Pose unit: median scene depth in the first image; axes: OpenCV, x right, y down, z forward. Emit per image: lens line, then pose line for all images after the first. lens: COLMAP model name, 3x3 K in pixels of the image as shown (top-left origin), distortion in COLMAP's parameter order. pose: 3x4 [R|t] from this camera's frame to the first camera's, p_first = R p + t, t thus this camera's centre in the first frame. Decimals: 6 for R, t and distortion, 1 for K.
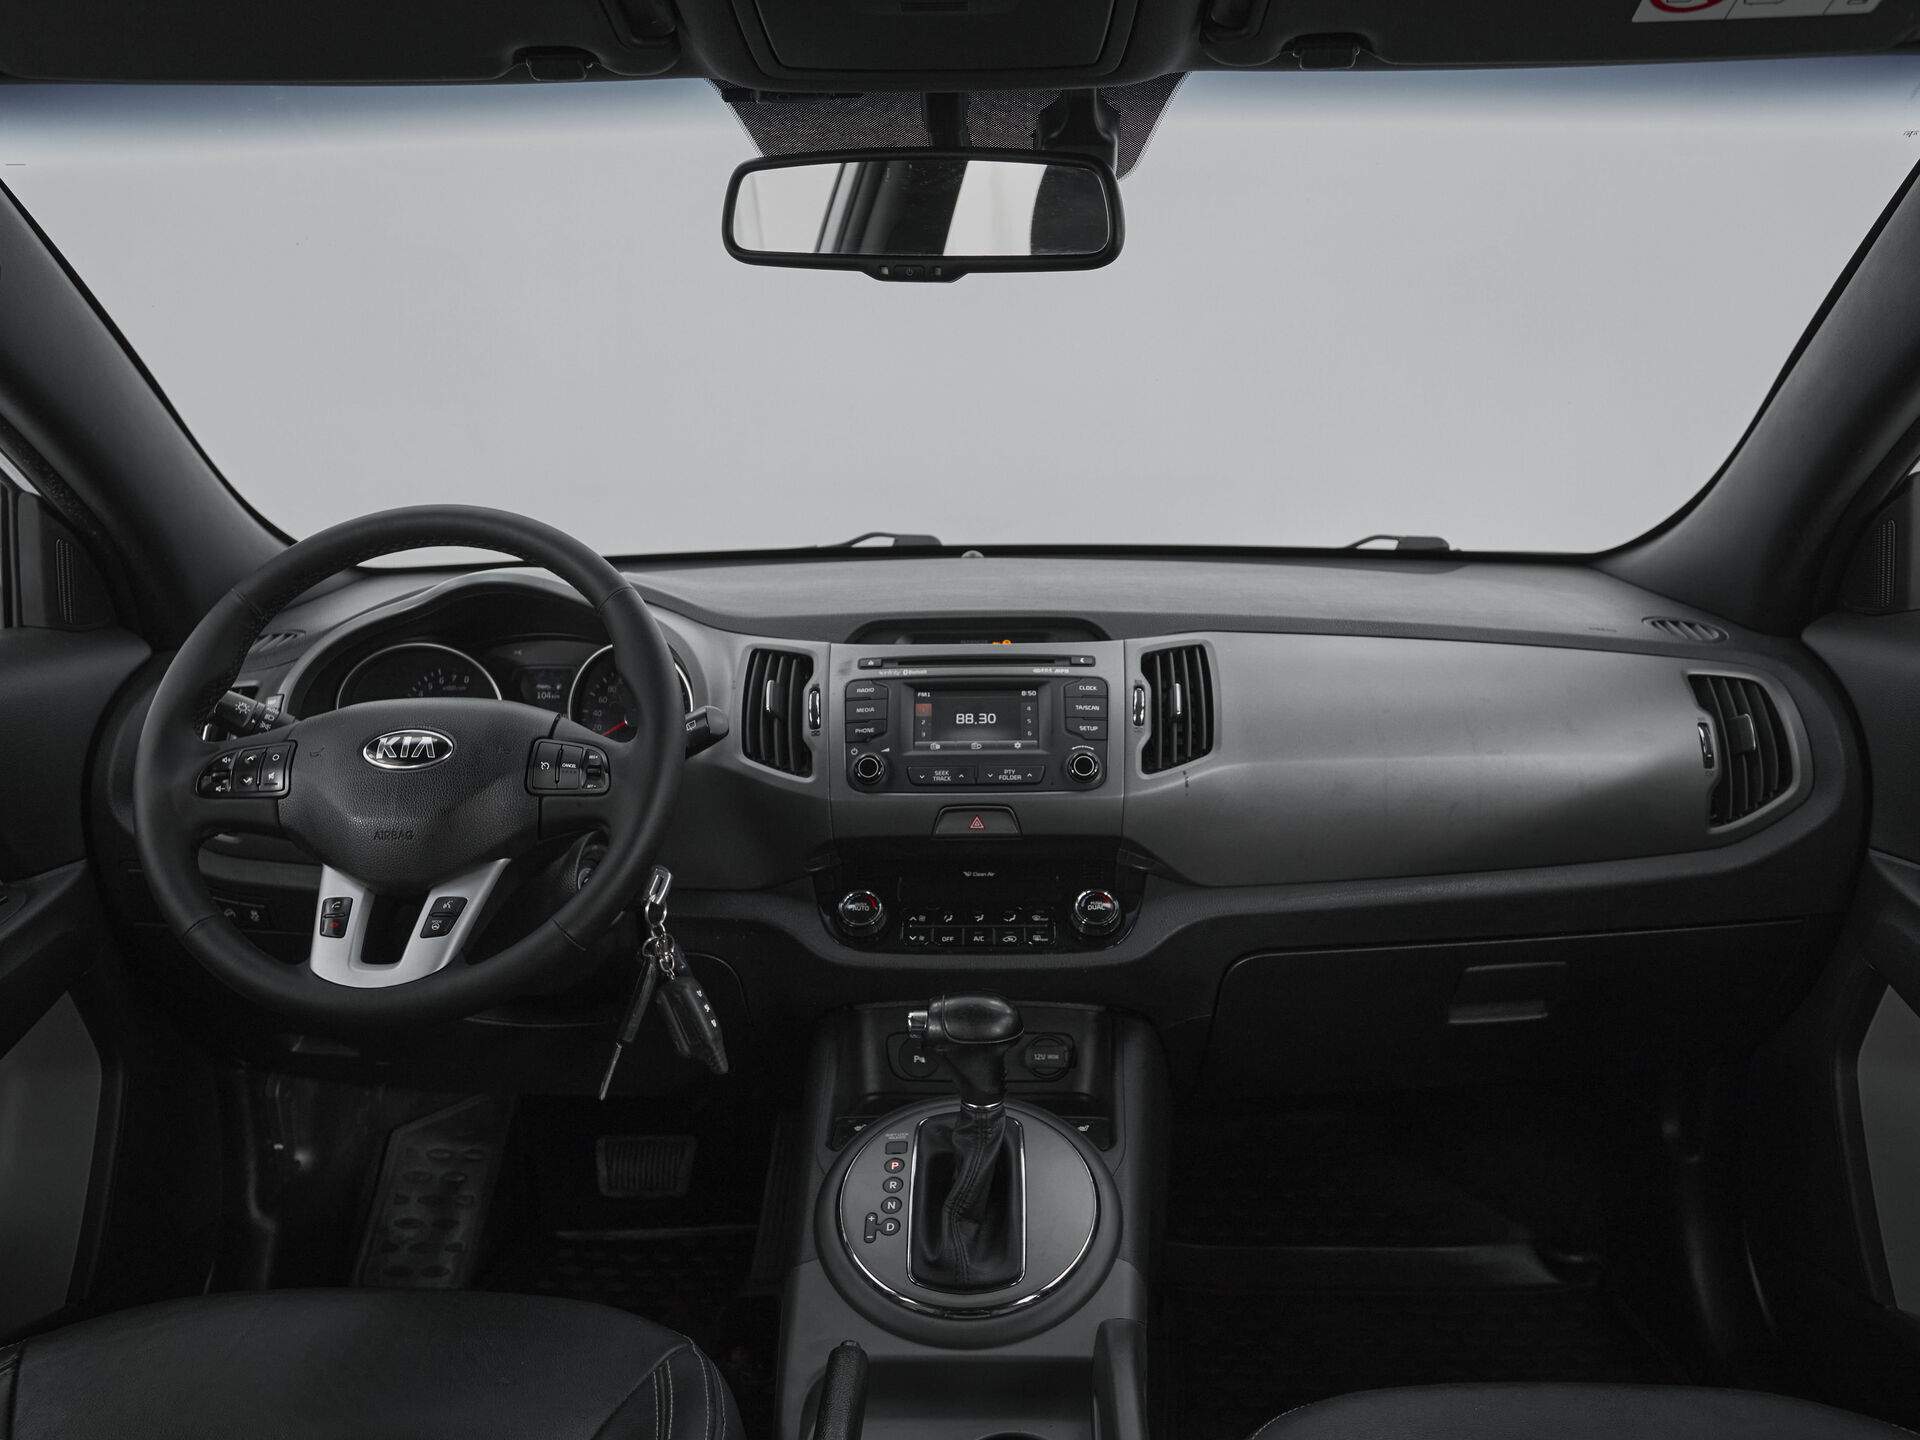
lens RADIAL K [[1420.8, 0, 970.3], [0, 1420.8, 717.4], [0, 0, 1]] dist [-0.079707, 0.081518]
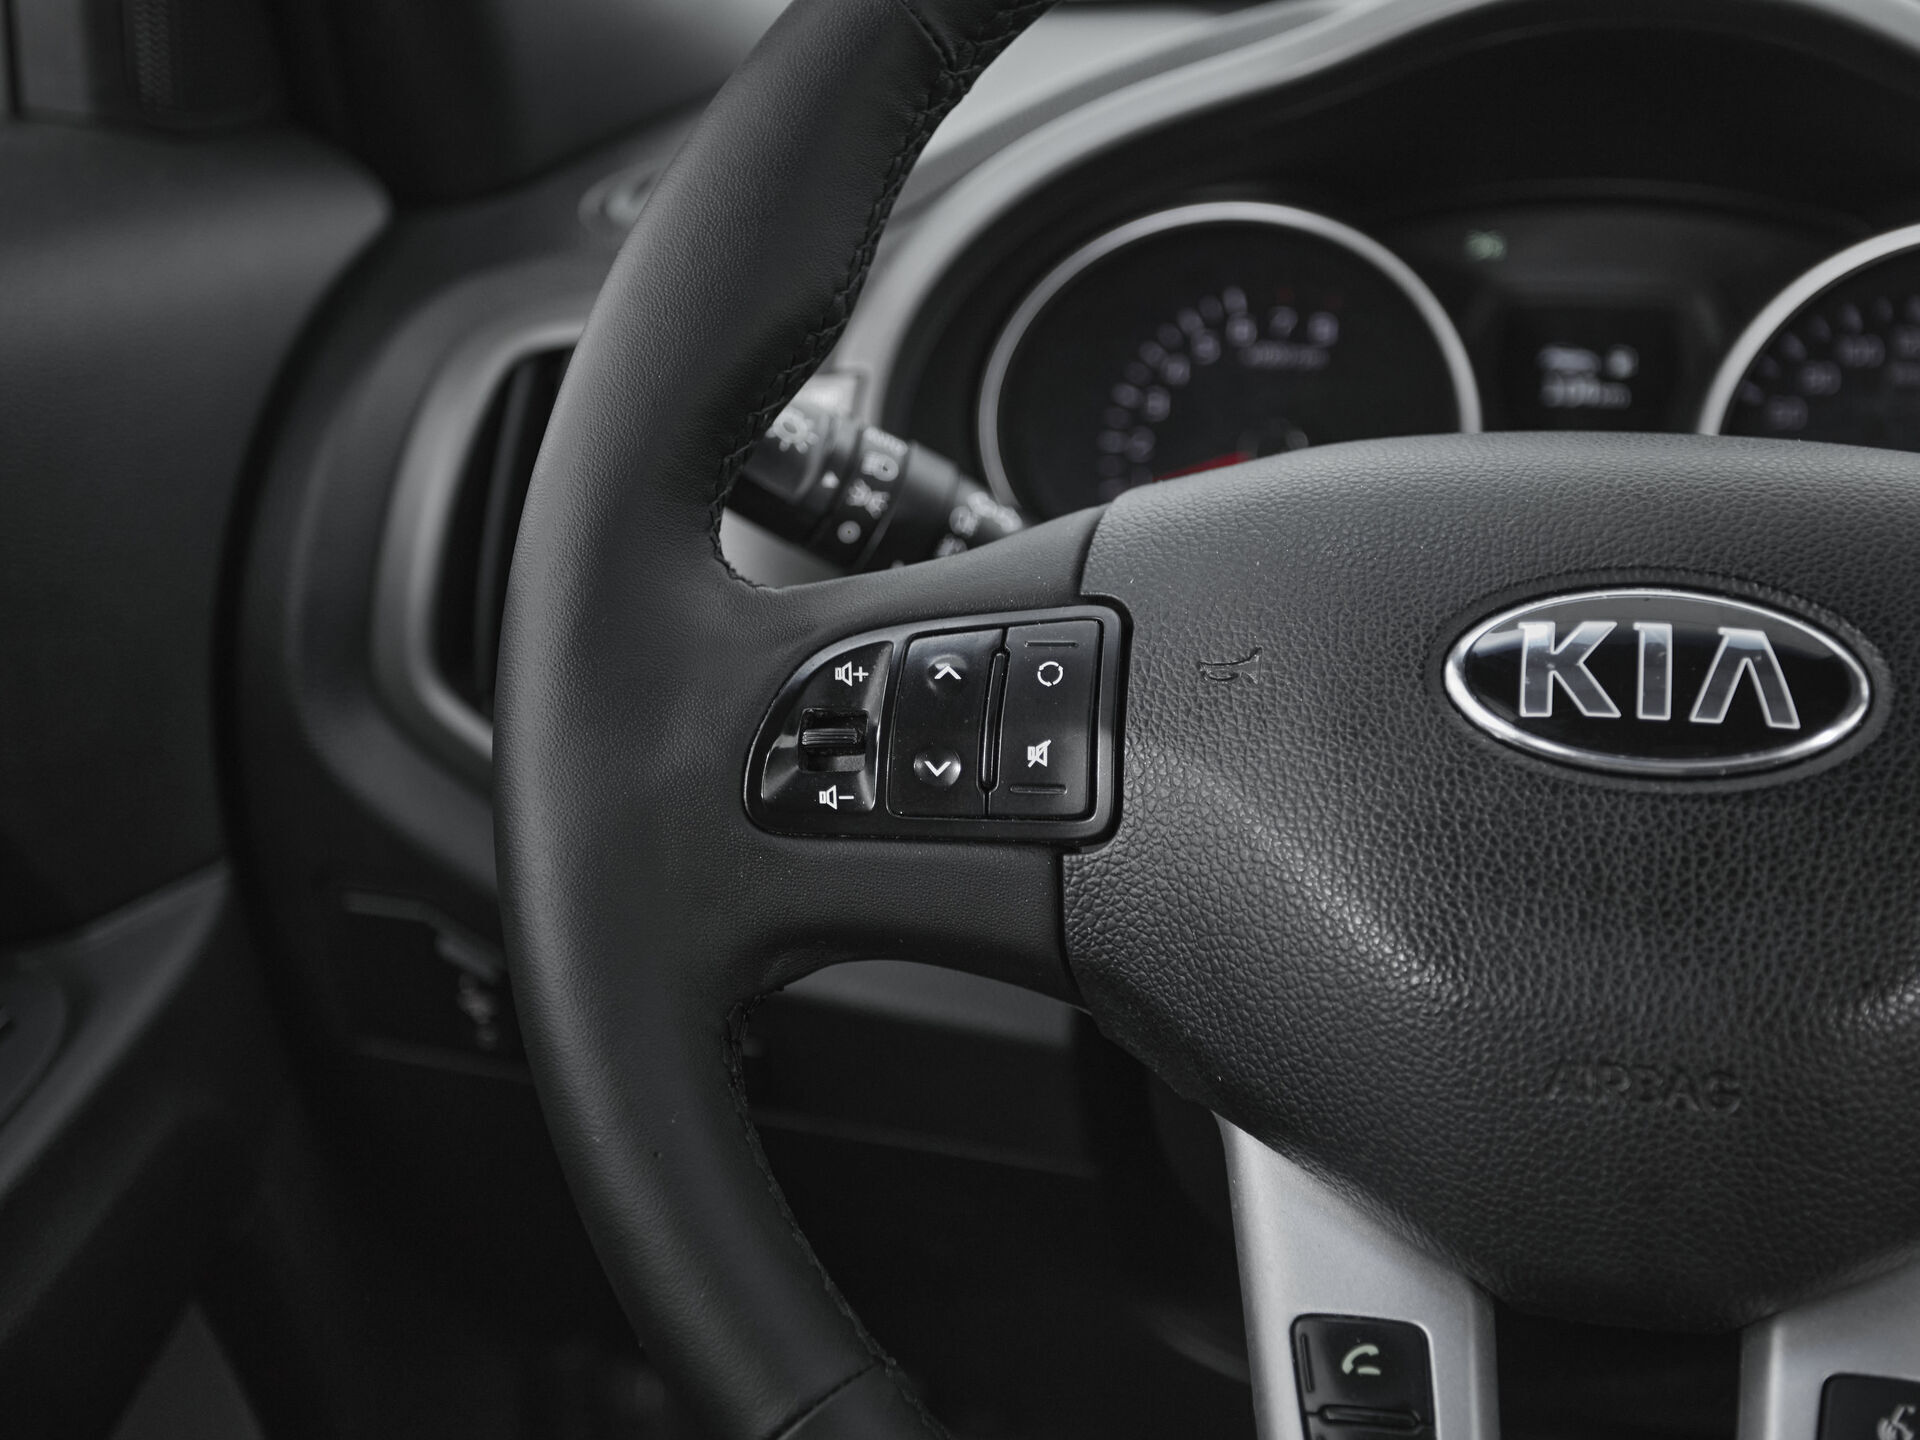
lens RADIAL K [[2349.7, 0, 951.9], [0, 2349.7, 720.1], [0, 0, 1]] dist [0.007966, 0.088536]
pose [[0.978230, 0.066224, -0.196672, -0.376978], [-0.035705, 0.987293, 0.154847, -0.021779], [0.204428, -0.144454, 0.968164, 0.528613]]
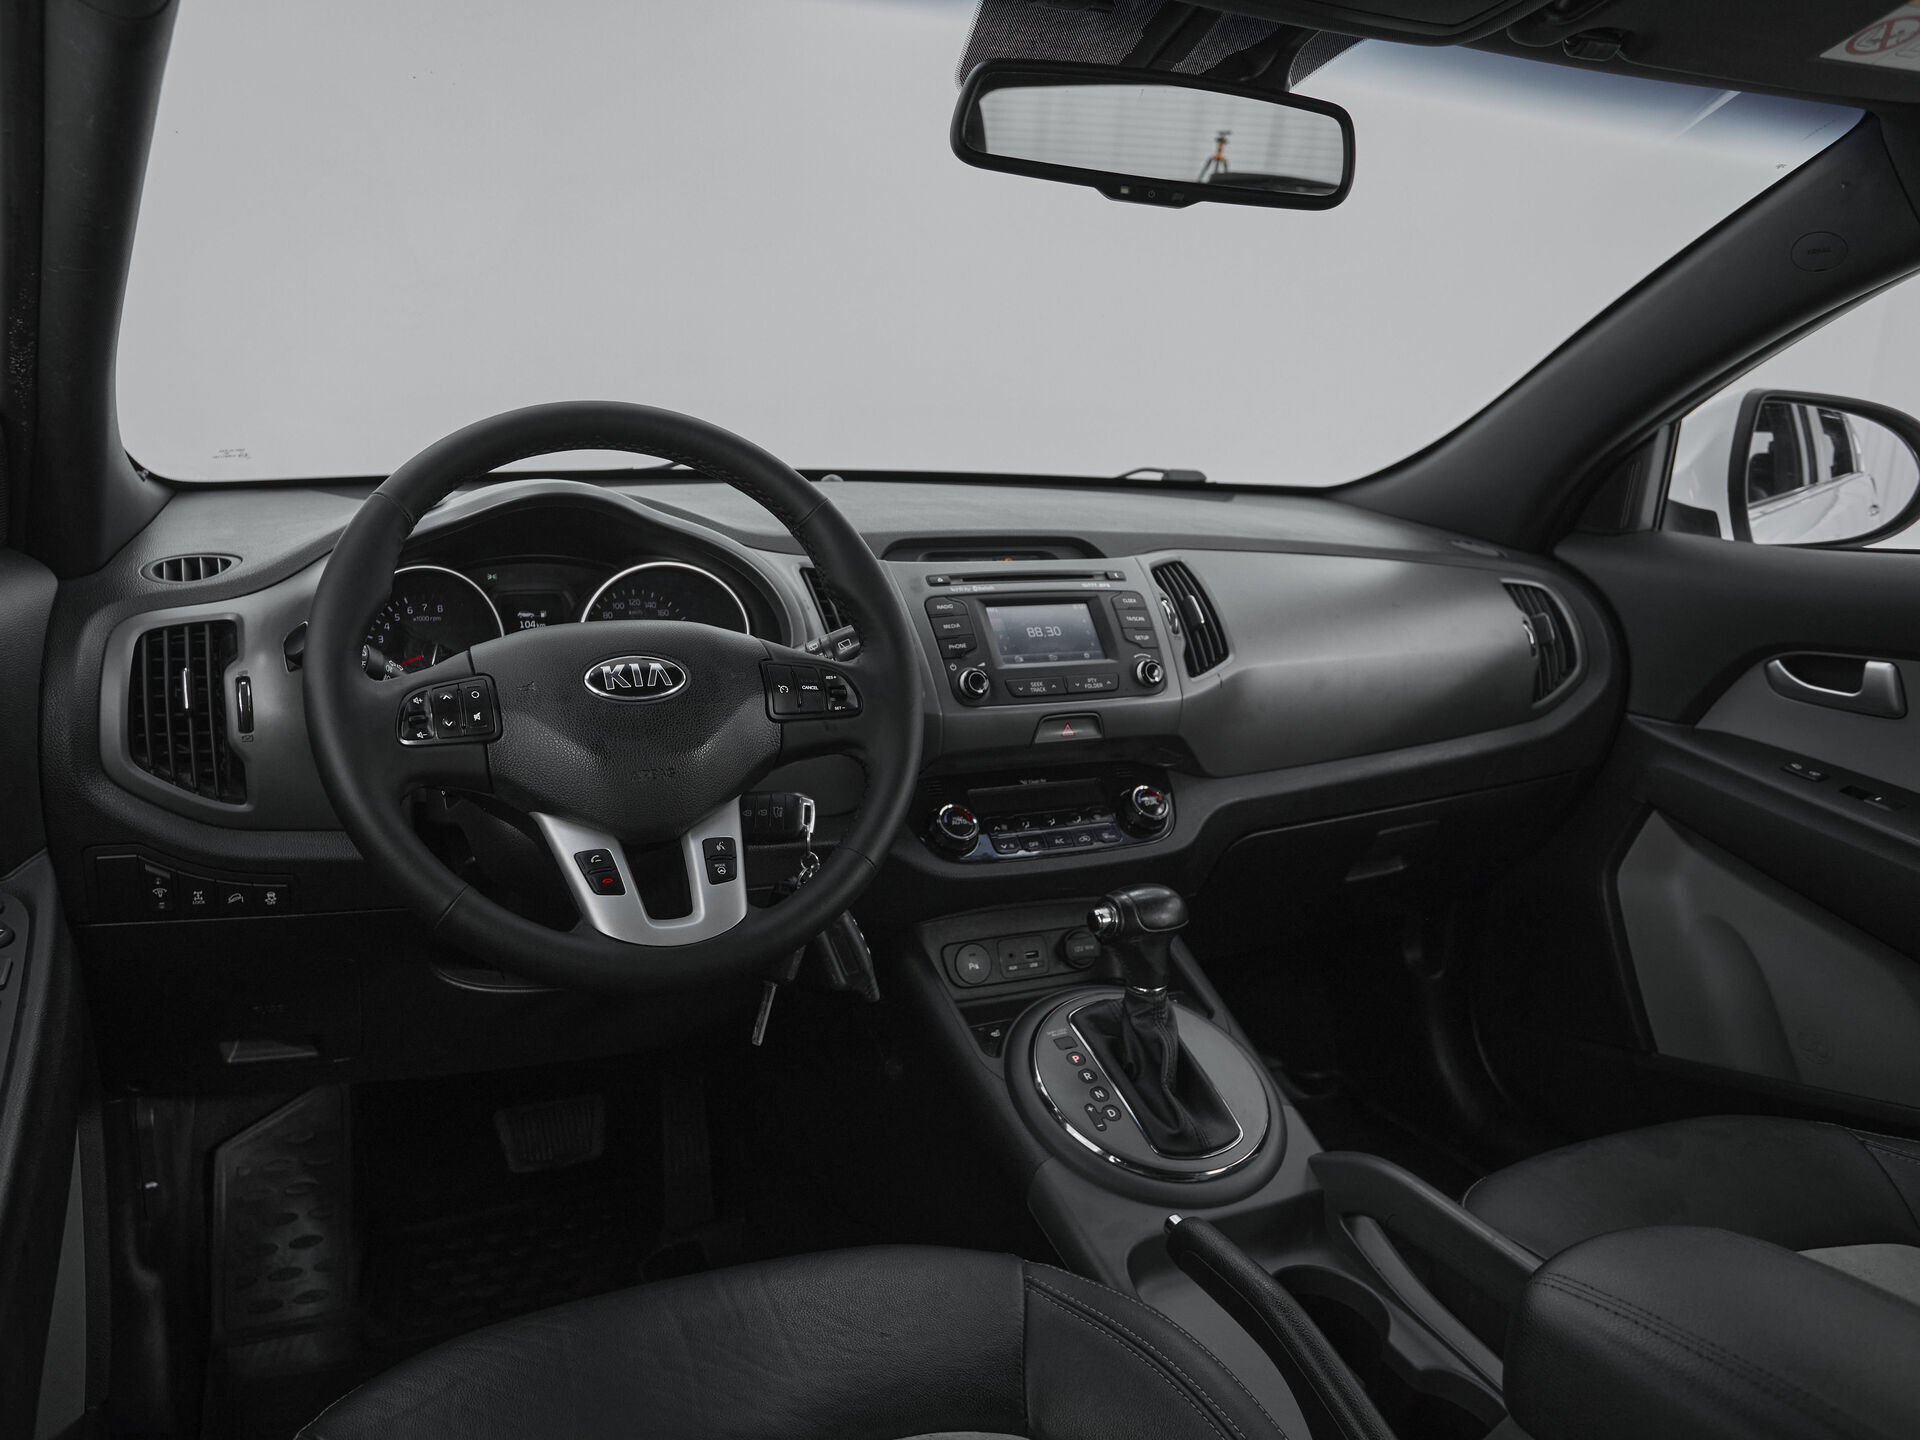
lens RADIAL K [[1390.2, 0, 845.3], [0, 1390.2, 720.0], [0, 0, 1]] dist [-0.066538, 0.001683]
pose [[0.909949, -0.053863, 0.411207, -0.553827], [0.035742, 0.998026, 0.051636, 0.007668], [-0.413177, -0.032288, 0.910078, 0.132475]]
